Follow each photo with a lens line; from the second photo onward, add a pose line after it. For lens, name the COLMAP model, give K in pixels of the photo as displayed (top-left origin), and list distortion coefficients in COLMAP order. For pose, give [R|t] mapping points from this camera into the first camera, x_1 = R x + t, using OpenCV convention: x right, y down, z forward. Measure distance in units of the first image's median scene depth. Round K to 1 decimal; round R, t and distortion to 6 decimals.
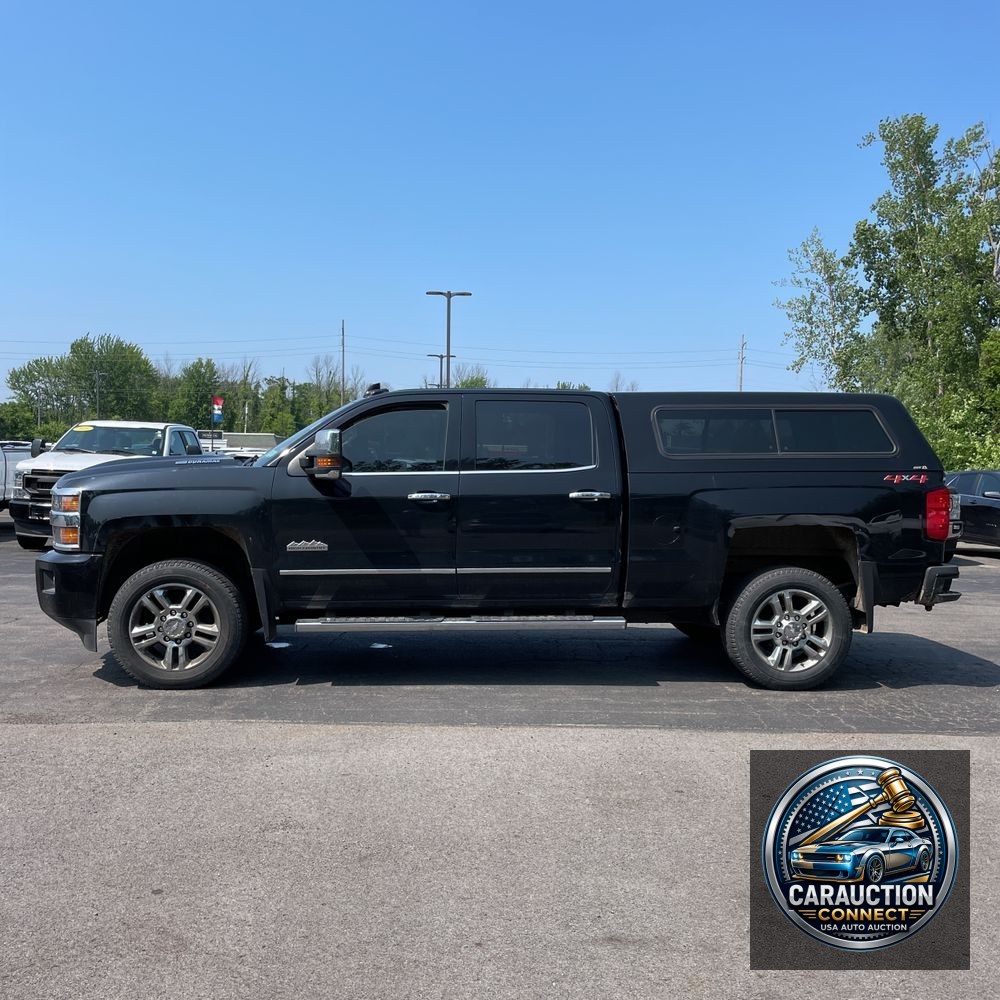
lens RADIAL K [[1010.6, 0, 500.0], [0, 1010.6, 500.0], [0, 0, 1]] dist [0.085595, -0.124840]
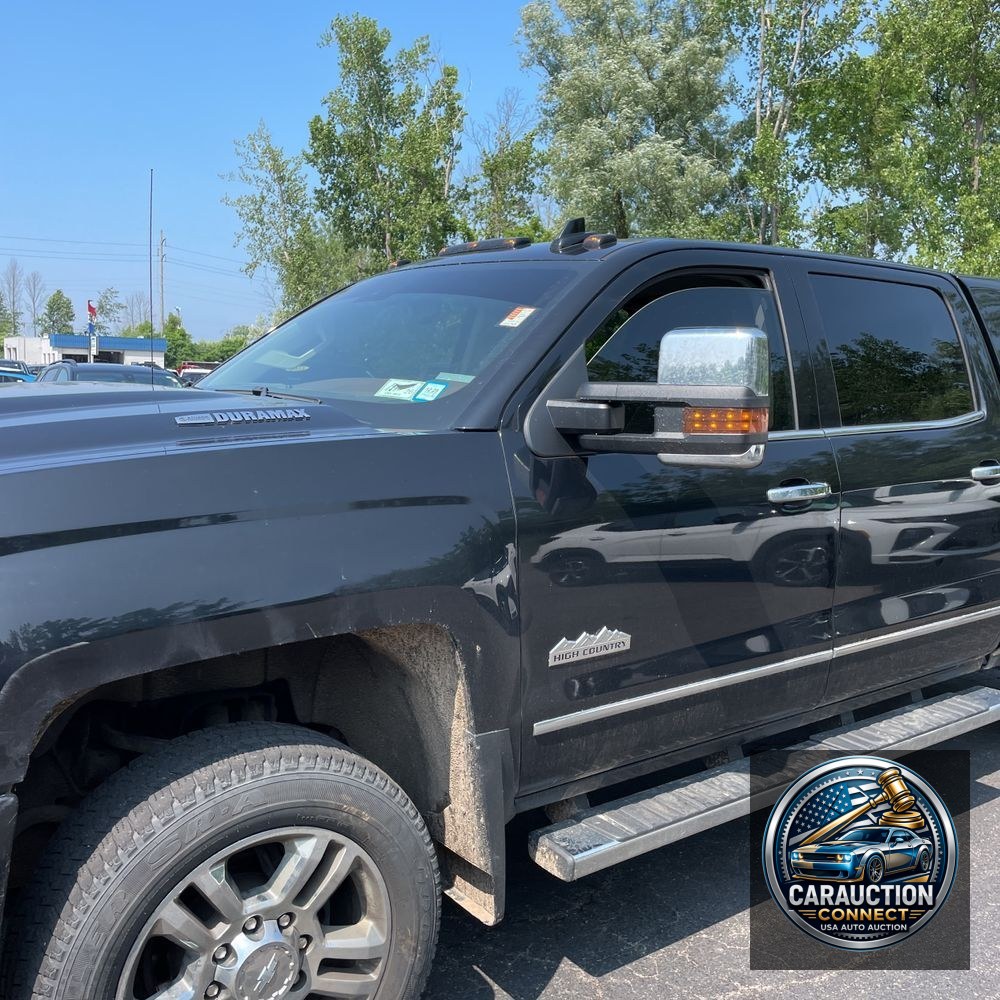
lens RADIAL K [[1010.6, 0, 500.0], [0, 1010.6, 500.0], [0, 0, 1]] dist [0.085595, -0.124840]
pose [[0.840660, -0.060808, 0.538138, -0.396180], [0.011992, 0.995523, 0.093759, -0.040373], [-0.541430, -0.072366, 0.837626, 0.683912]]
